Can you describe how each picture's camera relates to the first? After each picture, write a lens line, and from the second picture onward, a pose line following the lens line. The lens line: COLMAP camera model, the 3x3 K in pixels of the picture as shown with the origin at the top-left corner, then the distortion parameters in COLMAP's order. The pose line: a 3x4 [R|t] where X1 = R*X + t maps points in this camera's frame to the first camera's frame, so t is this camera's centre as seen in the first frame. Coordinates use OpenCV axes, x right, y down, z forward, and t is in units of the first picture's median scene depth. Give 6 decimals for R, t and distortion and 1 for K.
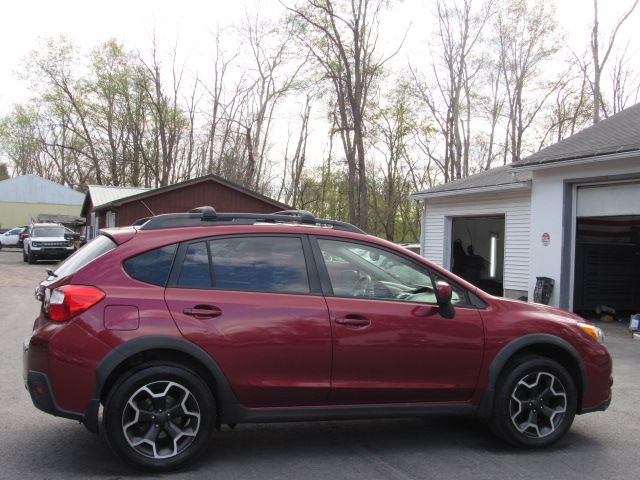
lens RADIAL K [[814.0, 0, 320.0], [0, 814.0, 240.0], [0, 0, 1]] dist [-0.083980, -0.025326]
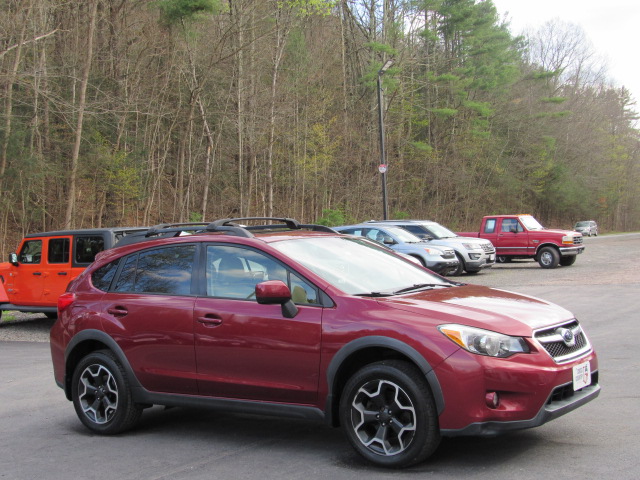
lens RADIAL K [[924.9, 0, 320.0], [0, 924.9, 240.0], [0, 0, 1]] dist [-0.095989, 0.033889]
pose [[0.586872, -0.063641, -0.807175, 1.043141], [0.073594, 0.996972, -0.025097, 0.032132], [0.806328, -0.044675, 0.589779, 0.361161]]
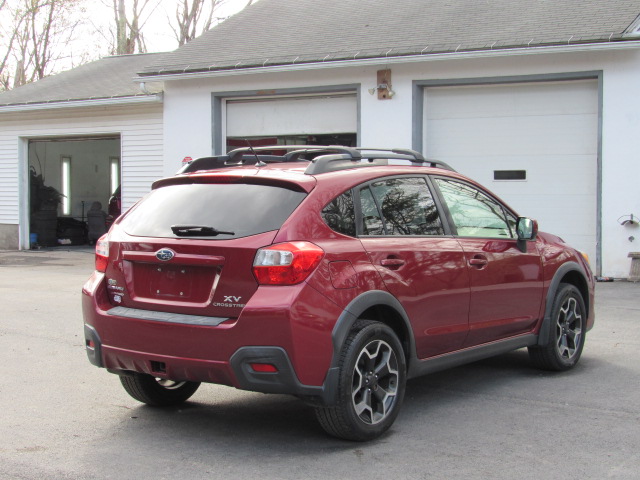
lens RADIAL K [[1100.5, 0, 320.0], [0, 1100.5, 240.0], [0, 0, 1]] dist [-0.132875, 0.038991]
pose [[0.817347, -0.064929, 0.572475, -0.812991], [0.022705, 0.996488, 0.080604, -0.035918], [-0.575698, -0.052883, 0.815950, 0.015899]]
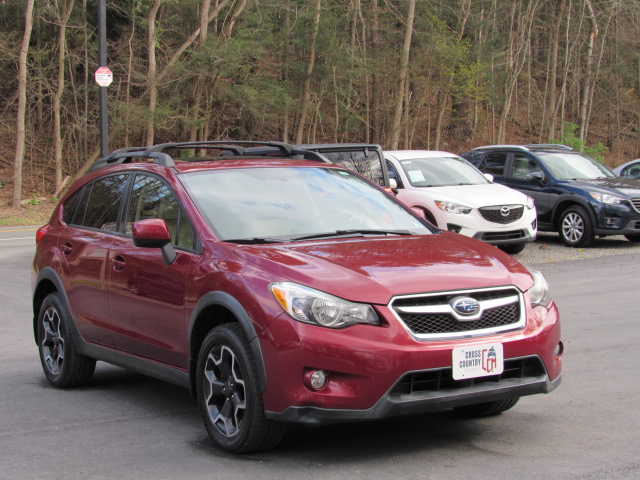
lens RADIAL K [[1241.9, 0, 320.0], [0, 1241.9, 240.0], [0, 0, 1]] dist [-0.165579, 0.144046]
pose [[0.224225, 0.009744, -0.974489, 1.358912], [0.042356, 0.998908, 0.019734, 0.051163], [0.973617, -0.045700, 0.223567, 0.835761]]
